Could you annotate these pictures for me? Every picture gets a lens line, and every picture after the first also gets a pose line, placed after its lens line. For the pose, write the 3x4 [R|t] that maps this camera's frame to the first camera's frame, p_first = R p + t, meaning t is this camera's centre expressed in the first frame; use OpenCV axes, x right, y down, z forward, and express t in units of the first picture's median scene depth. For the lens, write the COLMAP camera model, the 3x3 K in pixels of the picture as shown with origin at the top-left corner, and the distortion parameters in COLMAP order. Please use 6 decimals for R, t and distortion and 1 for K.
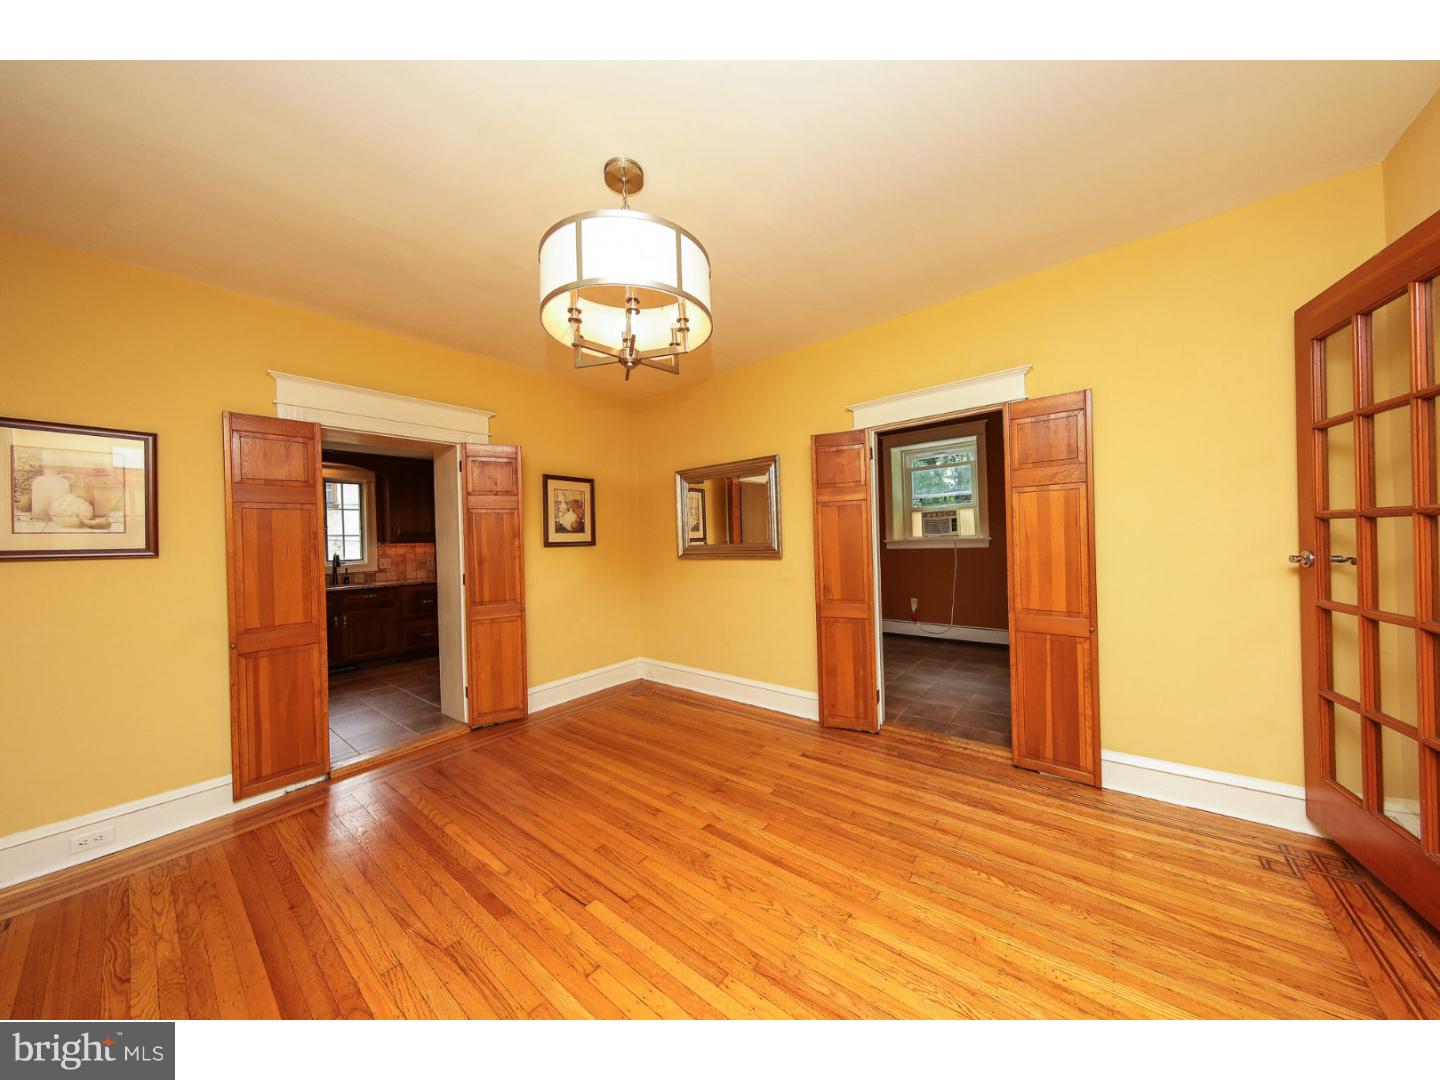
lens RADIAL K [[460.5, 0, 720.0], [0, 460.5, 540.0], [0, 0, 1]] dist [-0.000006, -0.000047]
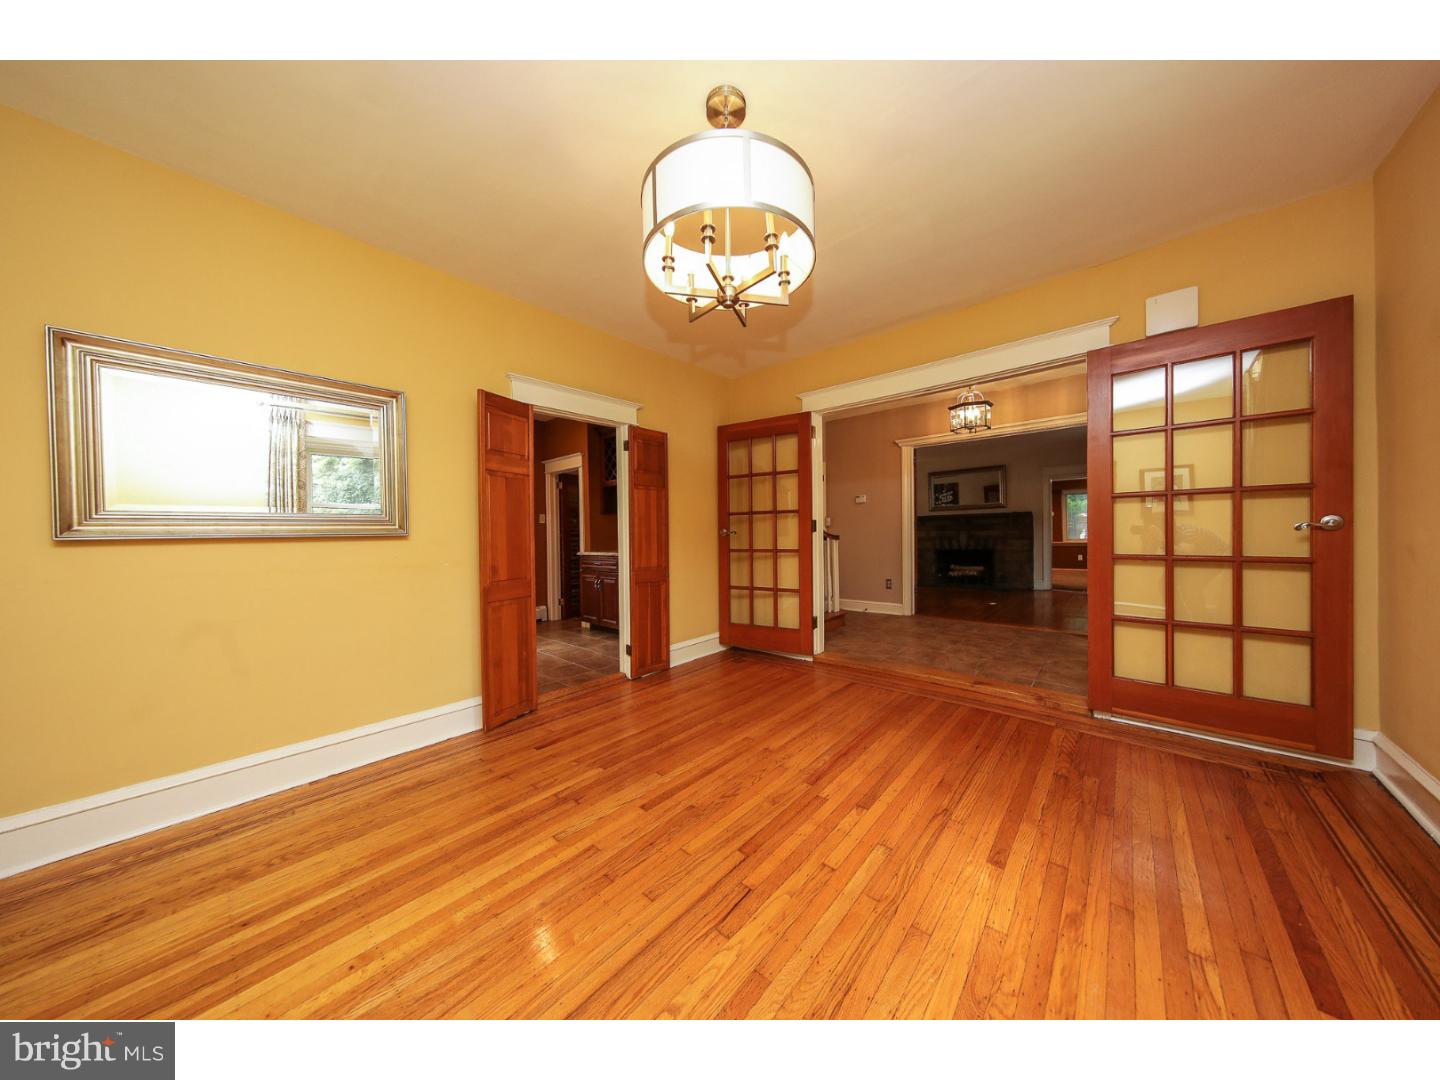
lens RADIAL K [[450.5, 0, 720.0], [0, 450.5, 540.0], [0, 0, 1]] dist [0.001423, 0.000054]
pose [[0.061396, 0.015463, 0.997994, -0.497151], [0.014044, 0.999768, -0.016354, 0.055768], [-0.998015, 0.015020, 0.061165, 0.420937]]
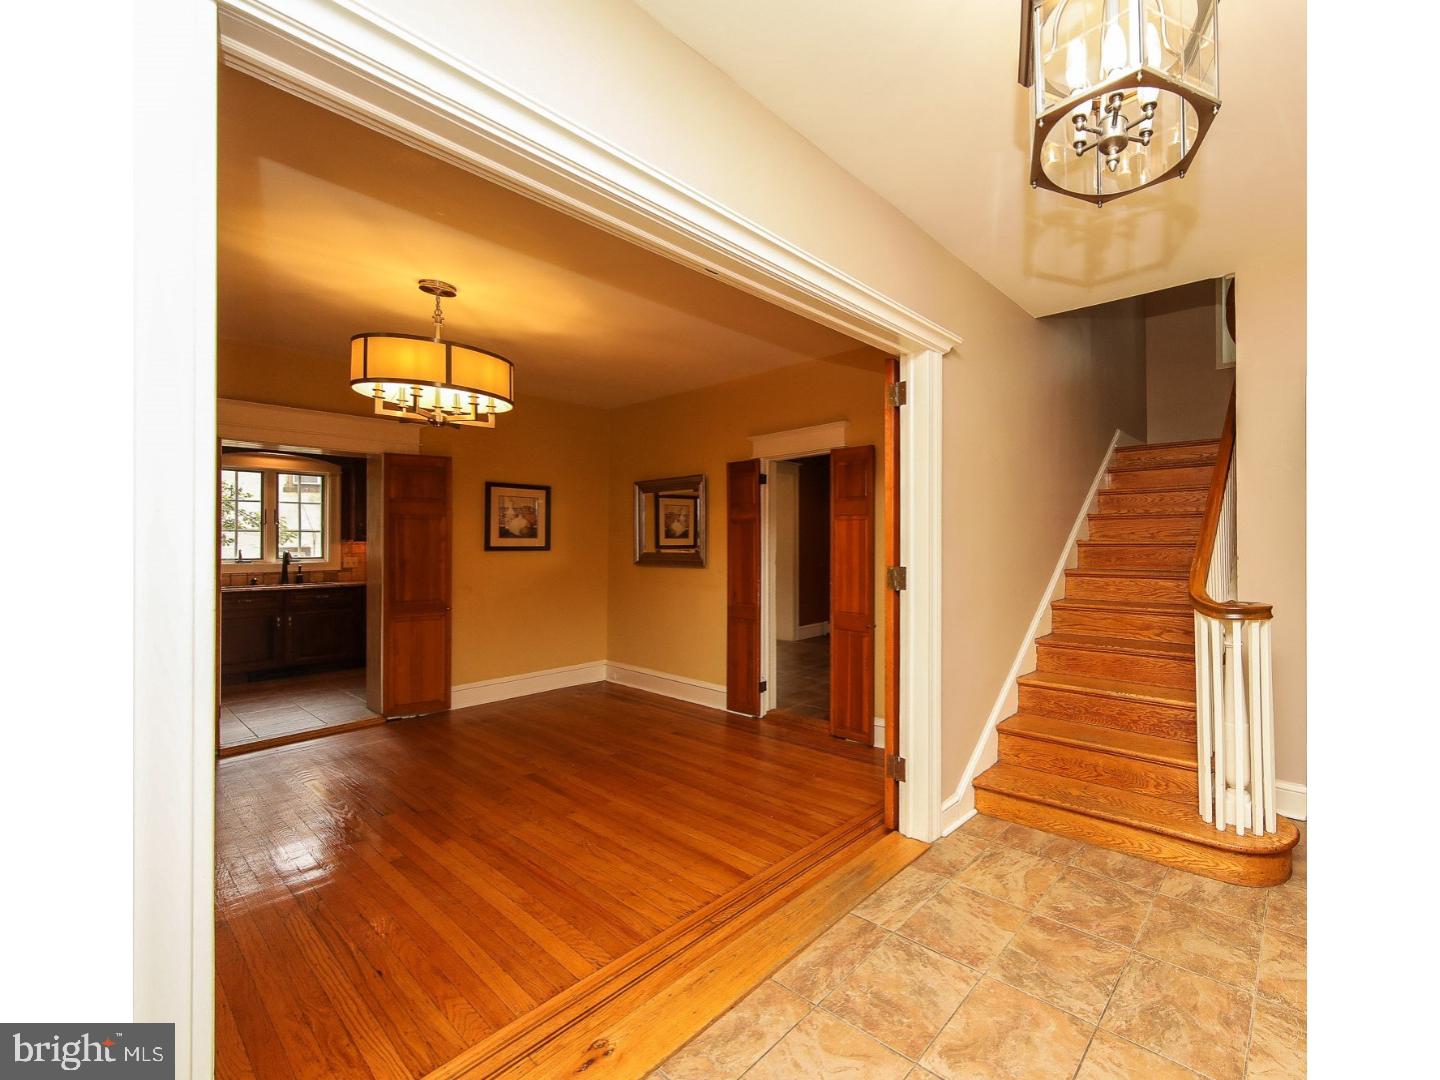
lens RADIAL K [[493.3, 0, 837.1], [0, 493.3, 541.5], [0, 0, 1]] dist [-0.000089, -0.000048]
pose [[0.993522, 0.030924, 0.109350, 0.330423], [-0.029677, 0.999475, -0.013014, -0.016943], [-0.109695, 0.009685, 0.993918, -0.235125]]
